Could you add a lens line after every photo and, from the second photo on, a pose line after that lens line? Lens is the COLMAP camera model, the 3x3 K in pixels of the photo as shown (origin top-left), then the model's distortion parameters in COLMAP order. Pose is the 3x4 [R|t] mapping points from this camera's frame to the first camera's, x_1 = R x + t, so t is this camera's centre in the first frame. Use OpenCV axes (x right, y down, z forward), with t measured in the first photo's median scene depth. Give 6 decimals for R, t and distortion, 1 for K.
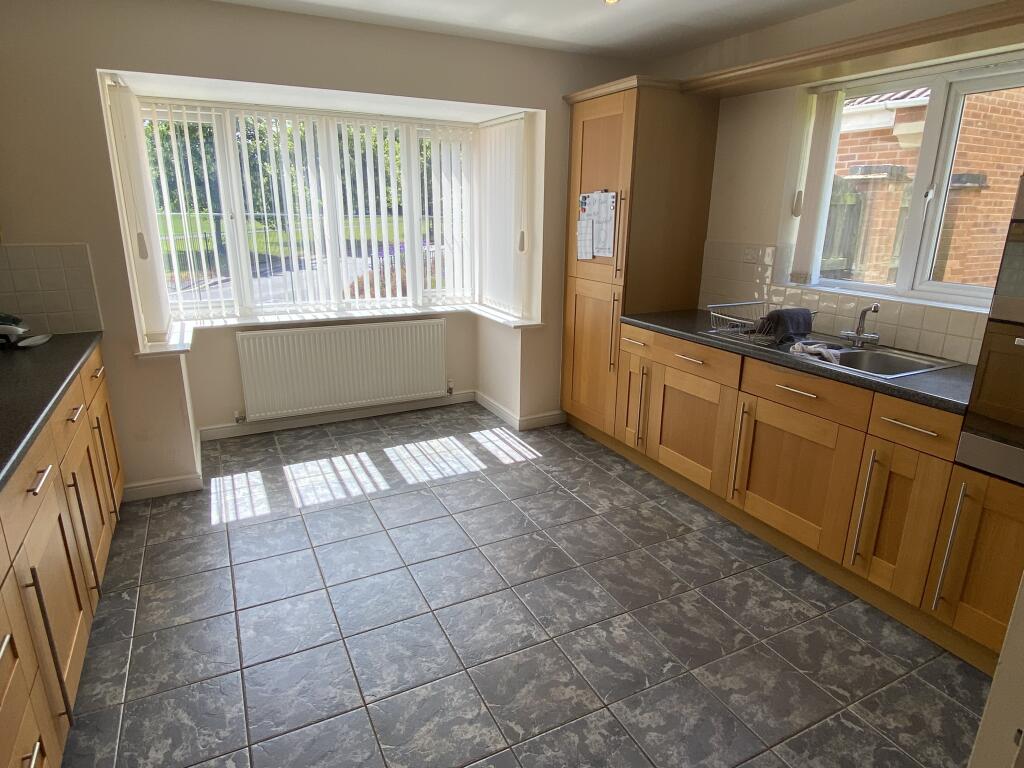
lens RADIAL K [[603.9, 0, 512.0], [0, 603.9, 384.0], [0, 0, 1]] dist [-0.001484, -0.001081]
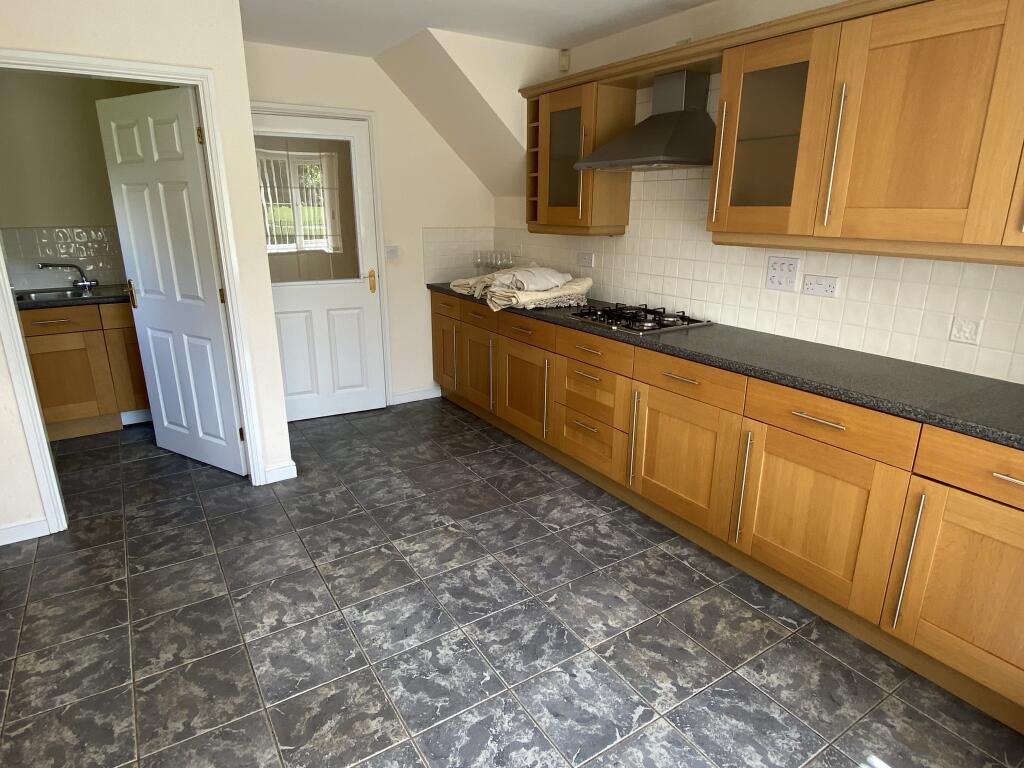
lens RADIAL K [[603.9, 0, 512.0], [0, 603.9, 384.0], [0, 0, 1]] dist [-0.001484, -0.001081]
pose [[-0.994829, 0.013180, -0.100710, -0.134452], [-0.044485, 0.834840, 0.548692, -0.507628], [0.091308, 0.550334, -0.829937, 1.720543]]
